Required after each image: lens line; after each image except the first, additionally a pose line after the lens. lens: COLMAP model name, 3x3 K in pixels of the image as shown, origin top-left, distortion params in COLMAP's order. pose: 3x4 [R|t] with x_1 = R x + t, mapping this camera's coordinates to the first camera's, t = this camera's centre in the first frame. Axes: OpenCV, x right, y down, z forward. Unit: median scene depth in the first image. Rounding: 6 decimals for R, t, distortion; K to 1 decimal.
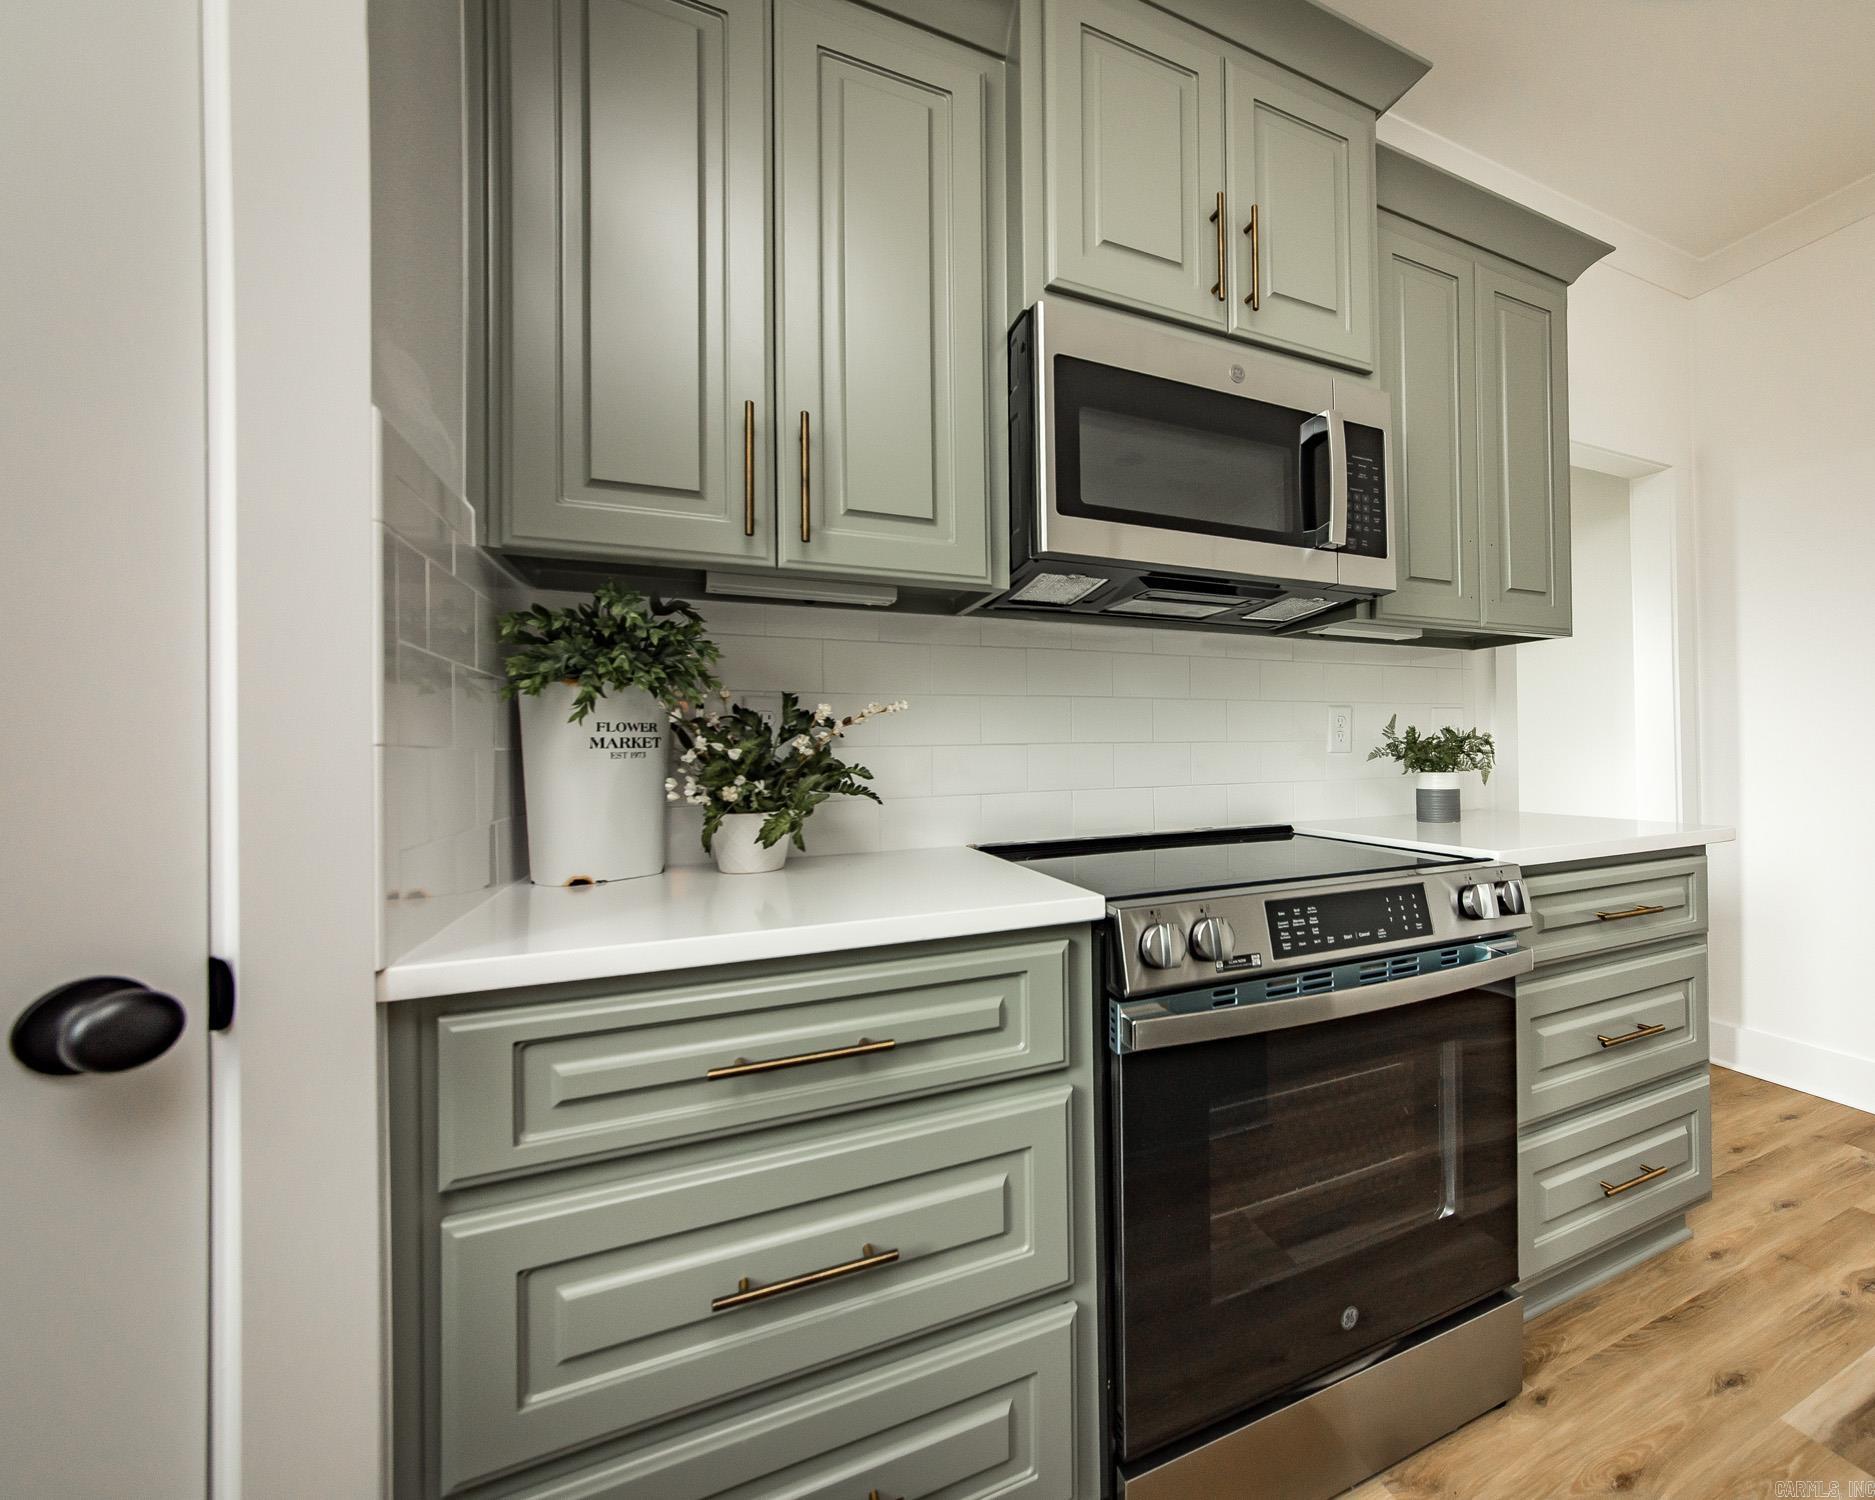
lens RADIAL K [[748.8, 0, 1094.3], [0, 748.8, 746.7], [0, 0, 1]] dist [-0.000542, 0.000024]
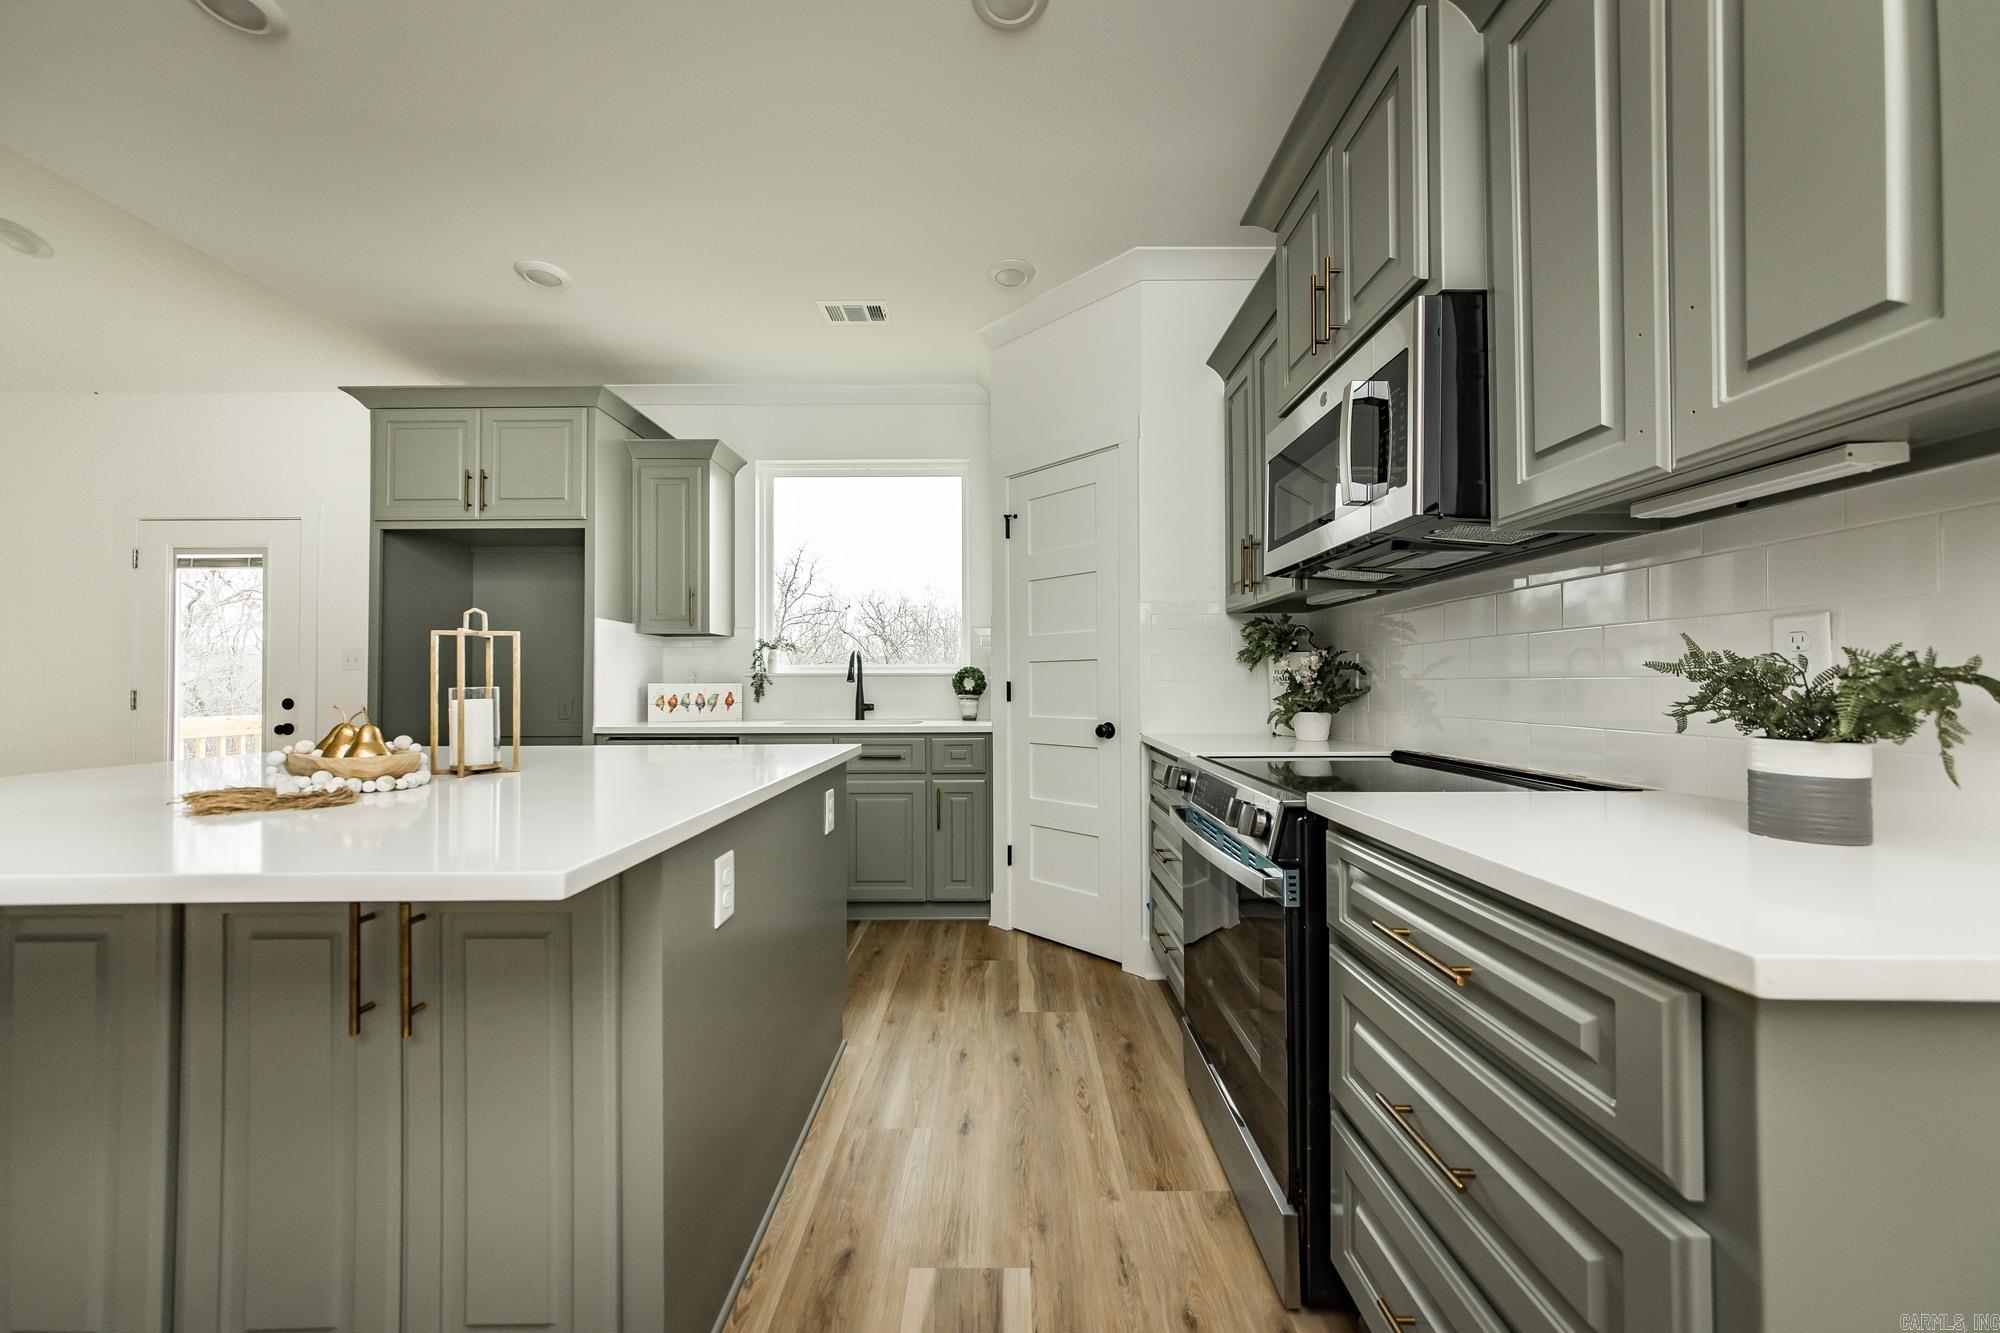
lens RADIAL K [[713.0, 0, 1003.8], [0, 713.0, 675.9], [0, 0, 1]] dist [-0.001791, -0.000156]
pose [[-0.449281, 0.005614, -0.893373, 1.754223], [0.013586, 0.999908, -0.000549, -0.025033], [0.893287, -0.012384, -0.449315, 1.182662]]
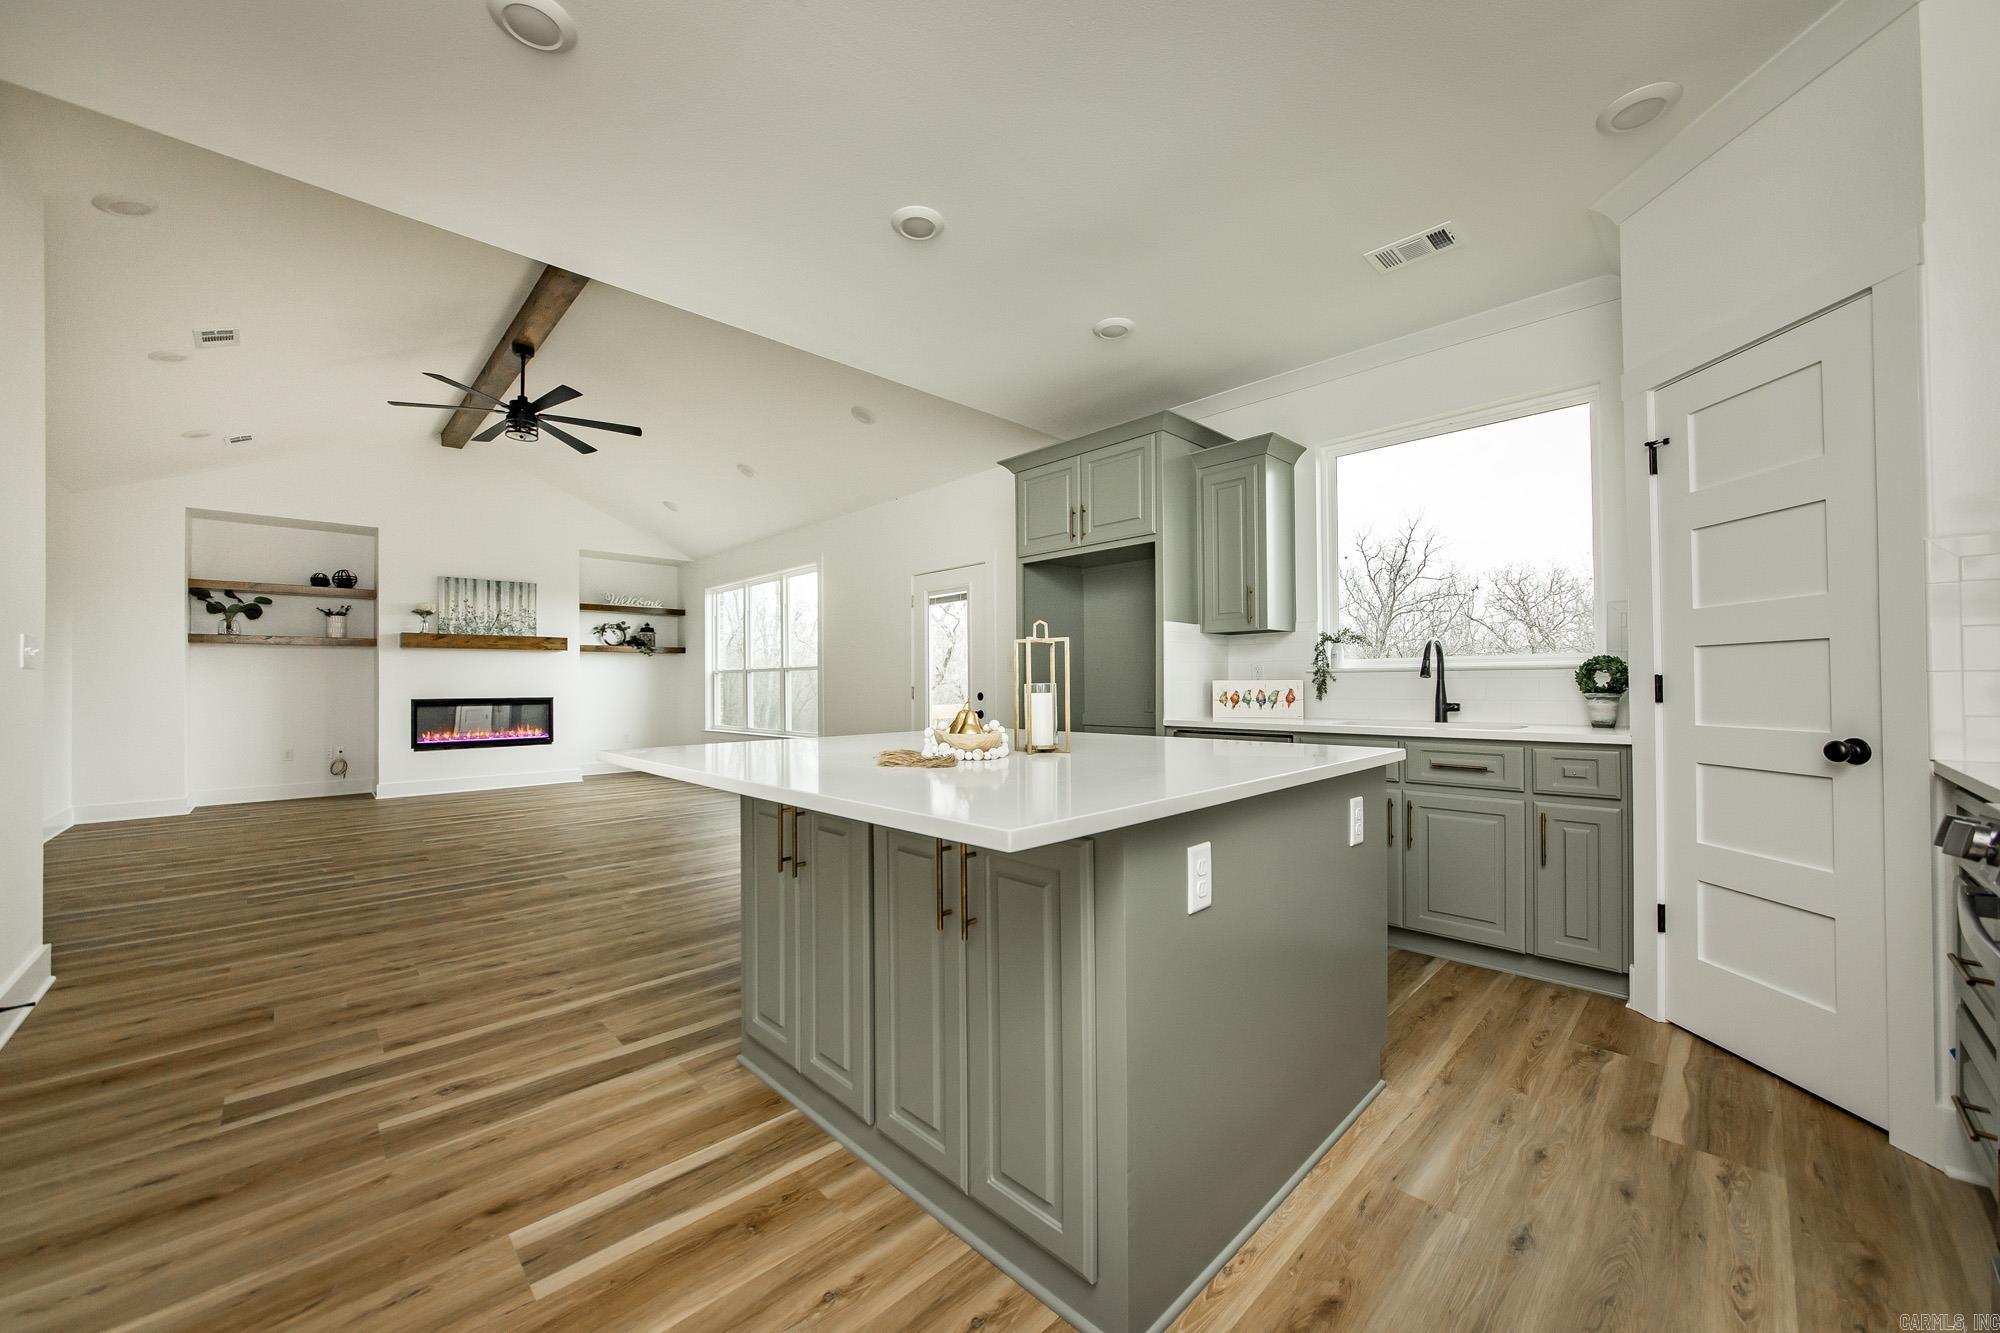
lens RADIAL K [[738.1, 0, 997.7], [0, 738.1, 677.6], [0, 0, 1]] dist [-0.027316, 0.005725]
pose [[-0.953799, 0.018095, -0.299899, 1.619533], [0.021747, 0.999724, -0.008844, -0.018699], [0.299656, -0.014957, -0.953930, 1.318941]]
